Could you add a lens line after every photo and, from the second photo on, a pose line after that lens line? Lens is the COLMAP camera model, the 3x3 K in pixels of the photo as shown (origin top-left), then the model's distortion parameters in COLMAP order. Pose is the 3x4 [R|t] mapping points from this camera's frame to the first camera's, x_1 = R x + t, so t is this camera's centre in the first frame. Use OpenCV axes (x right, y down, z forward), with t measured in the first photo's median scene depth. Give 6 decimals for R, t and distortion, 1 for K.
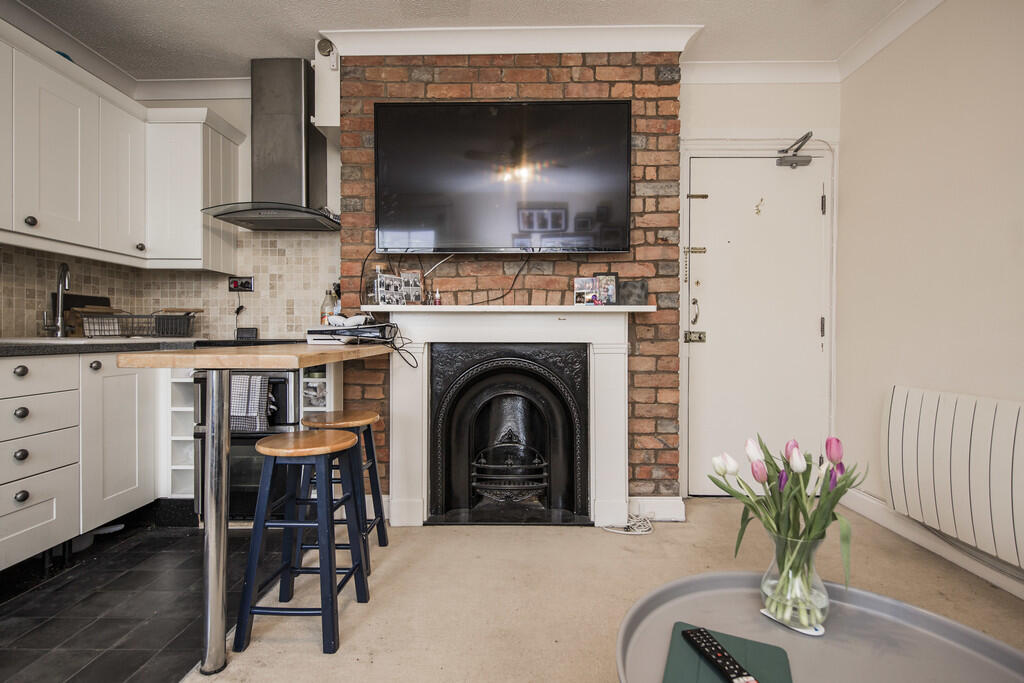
lens RADIAL K [[489.0, 0, 512.0], [0, 489.0, 341.5], [0, 0, 1]] dist [0.016701, 0.000028]
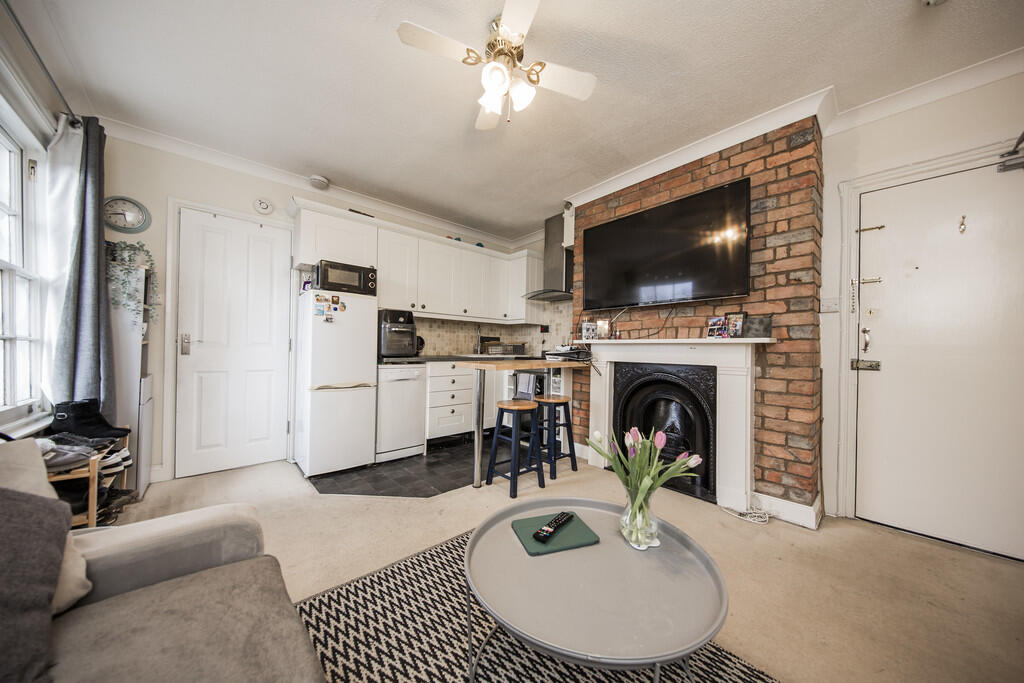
lens RADIAL K [[336.0, 0, 514.6], [0, 336.0, 351.4], [0, 0, 1]] dist [0.000119, -0.000075]
pose [[0.677293, 0.013733, -0.735585, 0.446002], [-0.026481, 0.999633, -0.005719, -0.016519], [0.735237, 0.023353, 0.677408, -0.025873]]
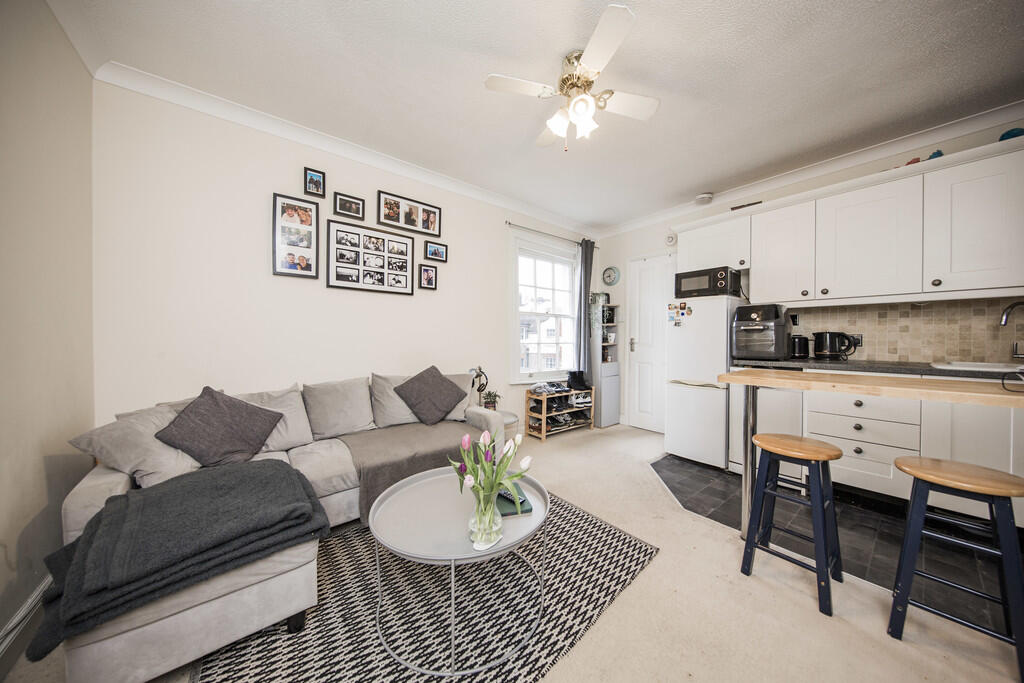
lens RADIAL K [[330.0, 0, 512.0], [0, 330.0, 341.5], [0, 0, 1]] dist [-0.000153, -0.000020]
pose [[-0.780320, 0.000194, -0.625380, 0.496806], [-0.015769, 0.999676, 0.019985, -0.055519], [0.625182, 0.025456, -0.780064, 0.784525]]
